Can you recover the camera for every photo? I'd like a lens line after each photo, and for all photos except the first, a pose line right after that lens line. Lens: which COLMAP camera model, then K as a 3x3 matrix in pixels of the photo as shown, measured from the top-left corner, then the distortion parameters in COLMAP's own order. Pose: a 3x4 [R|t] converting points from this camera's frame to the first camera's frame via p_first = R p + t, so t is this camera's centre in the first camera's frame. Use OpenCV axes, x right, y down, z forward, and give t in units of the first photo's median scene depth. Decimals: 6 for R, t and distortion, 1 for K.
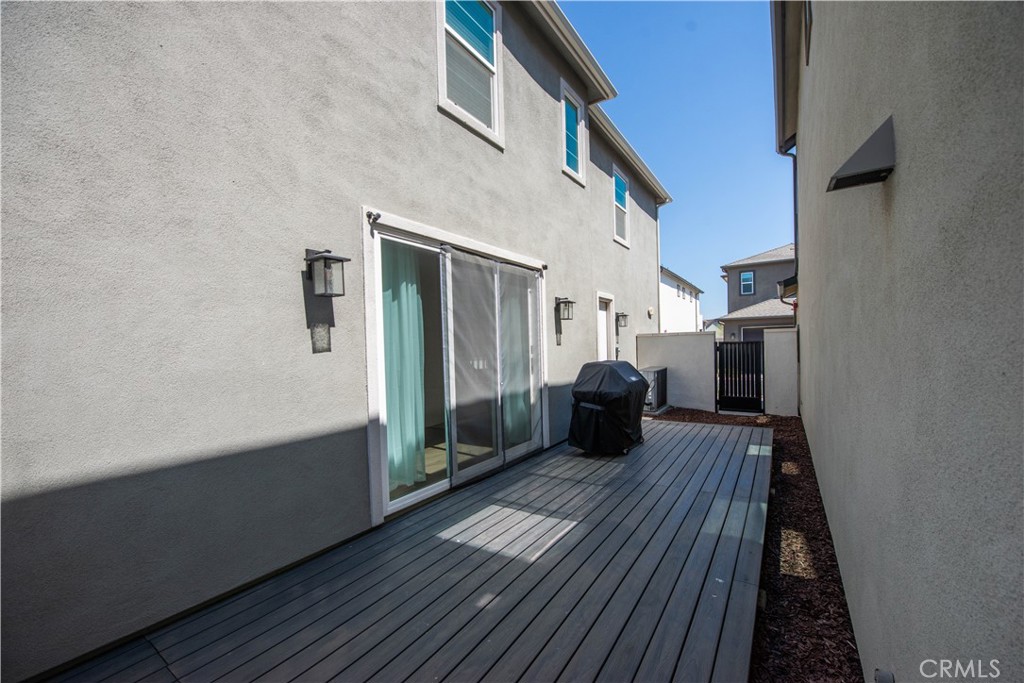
lens RADIAL K [[404.8, 0, 517.2], [0, 404.8, 353.5], [0, 0, 1]] dist [-0.012987, -0.003464]
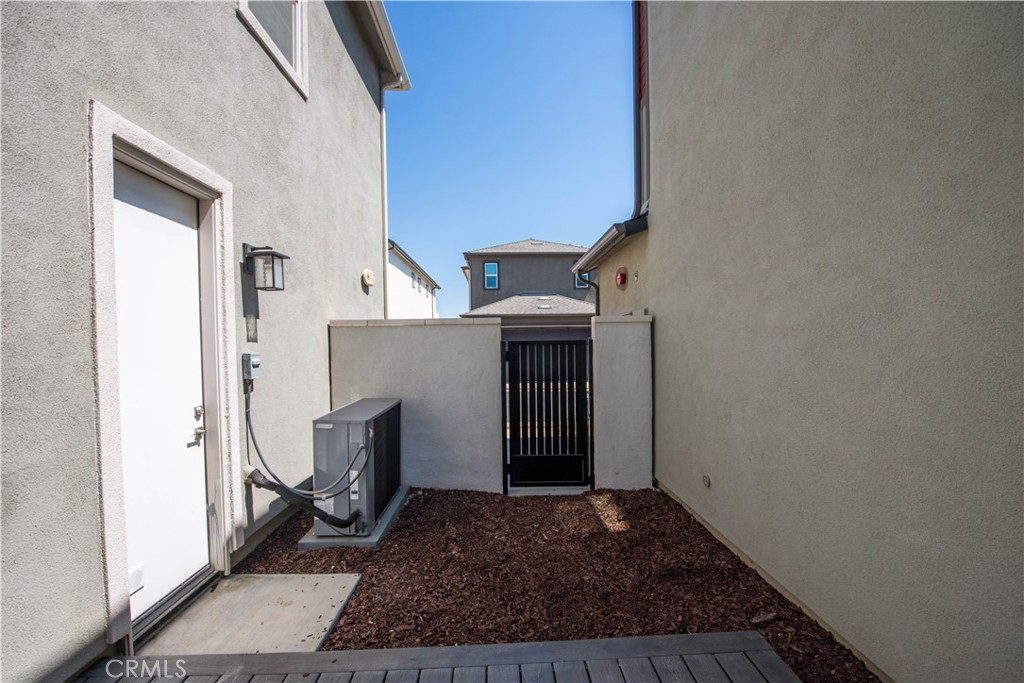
lens RADIAL K [[404.8, 0, 517.2], [0, 404.8, 353.5], [0, 0, 1]] dist [-0.012987, -0.003464]
pose [[0.803062, -0.002700, 0.595889, 0.356079], [0.006238, 0.999973, -0.003876, -0.019560], [-0.595862, 0.006830, 0.803057, 0.967212]]
